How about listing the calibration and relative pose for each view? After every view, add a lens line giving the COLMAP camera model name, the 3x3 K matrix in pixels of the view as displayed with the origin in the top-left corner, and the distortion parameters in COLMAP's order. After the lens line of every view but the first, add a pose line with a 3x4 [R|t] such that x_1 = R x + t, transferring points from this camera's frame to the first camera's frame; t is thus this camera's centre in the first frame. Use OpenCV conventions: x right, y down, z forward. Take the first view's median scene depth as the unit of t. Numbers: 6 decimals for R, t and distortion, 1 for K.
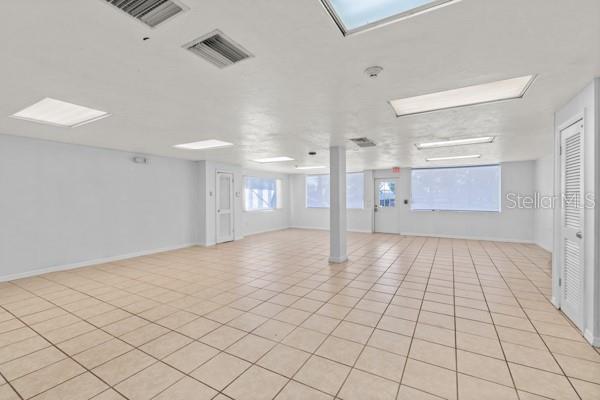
lens RADIAL K [[258.5, 0, 300.0], [0, 258.5, 200.0], [0, 0, 1]] dist [0.001086, 0.000082]
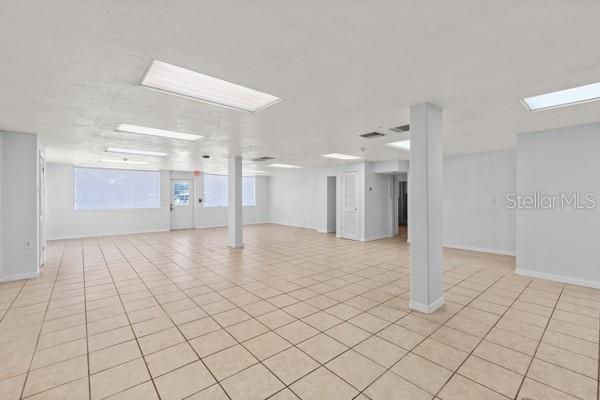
lens RADIAL K [[258.5, 0, 300.0], [0, 258.5, 200.0], [0, 0, 1]] dist [0.001086, 0.000082]
pose [[0.331712, -0.005304, 0.943366, -0.592467], [0.005811, 0.999977, 0.003579, 0.002123], [-0.943363, 0.004295, 0.331735, 0.181461]]
